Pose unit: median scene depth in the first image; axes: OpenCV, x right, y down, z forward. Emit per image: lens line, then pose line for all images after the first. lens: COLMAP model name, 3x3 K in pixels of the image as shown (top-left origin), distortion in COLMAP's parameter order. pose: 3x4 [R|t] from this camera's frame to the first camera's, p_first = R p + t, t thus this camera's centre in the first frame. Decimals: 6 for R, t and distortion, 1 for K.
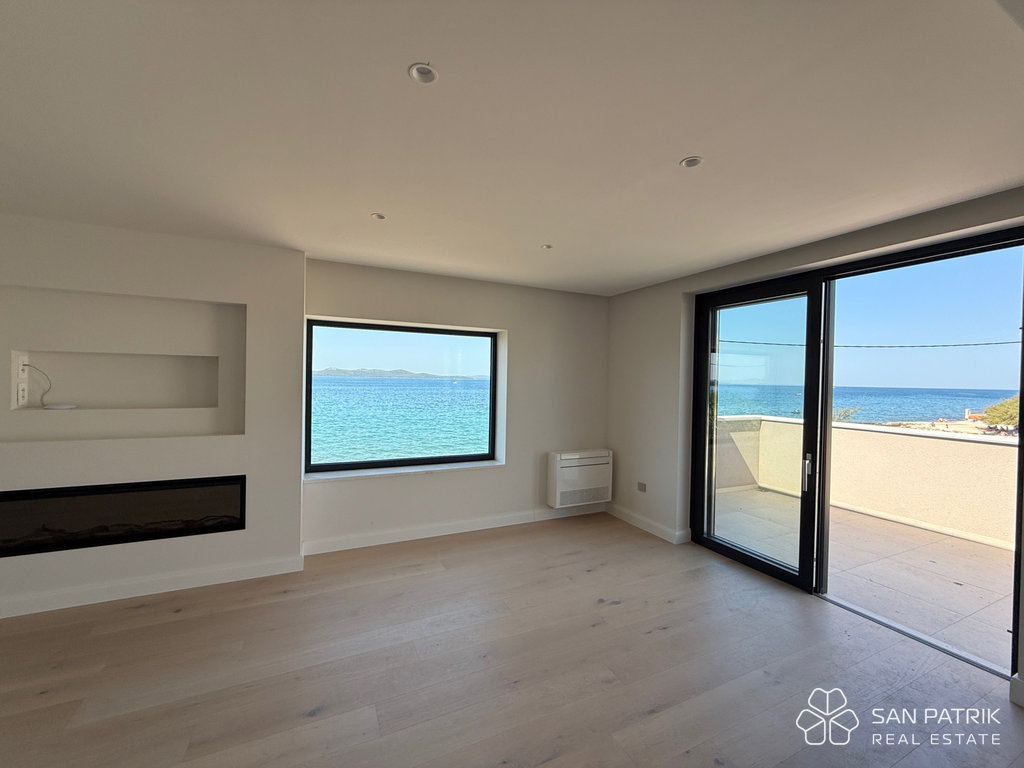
lens RADIAL K [[407.3, 0, 509.3], [0, 407.3, 382.6], [0, 0, 1]] dist [-0.001176, -0.000178]
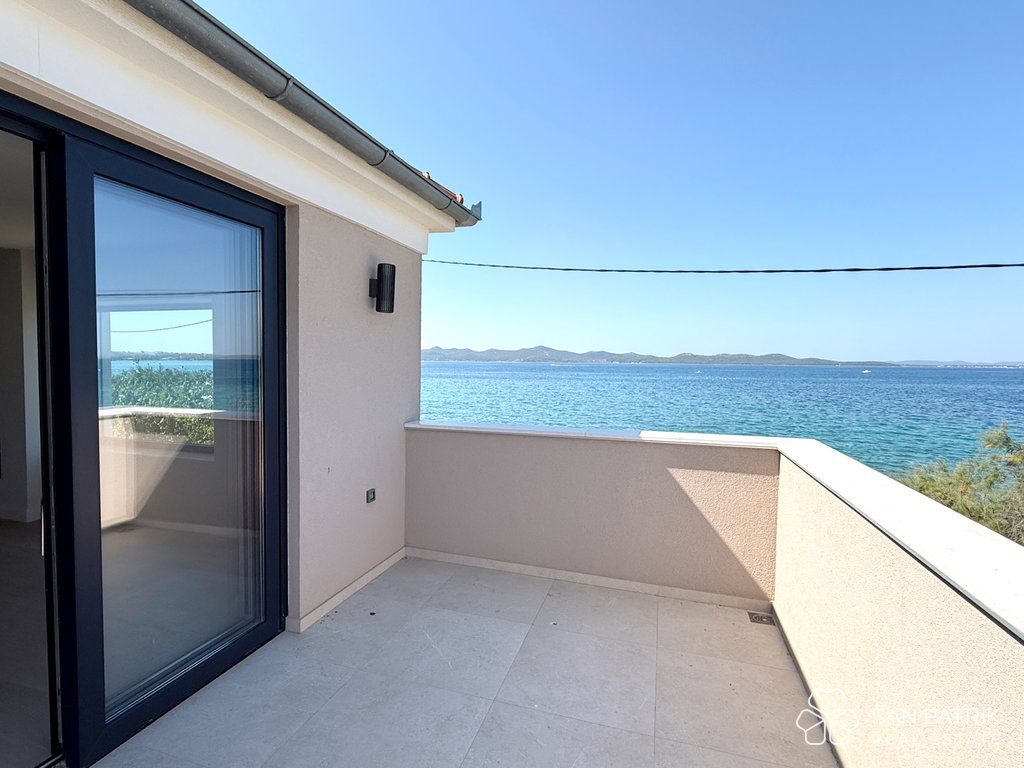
lens RADIAL K [[510.2, 0, 512.0], [0, 510.2, 384.0], [0, 0, 1]] dist [-0.001929, -0.000568]
pose [[0.740530, 0.017661, -0.671791, 1.551990], [-0.000685, 0.999674, 0.025525, 0.023880], [0.672023, -0.018442, 0.740301, 0.884236]]
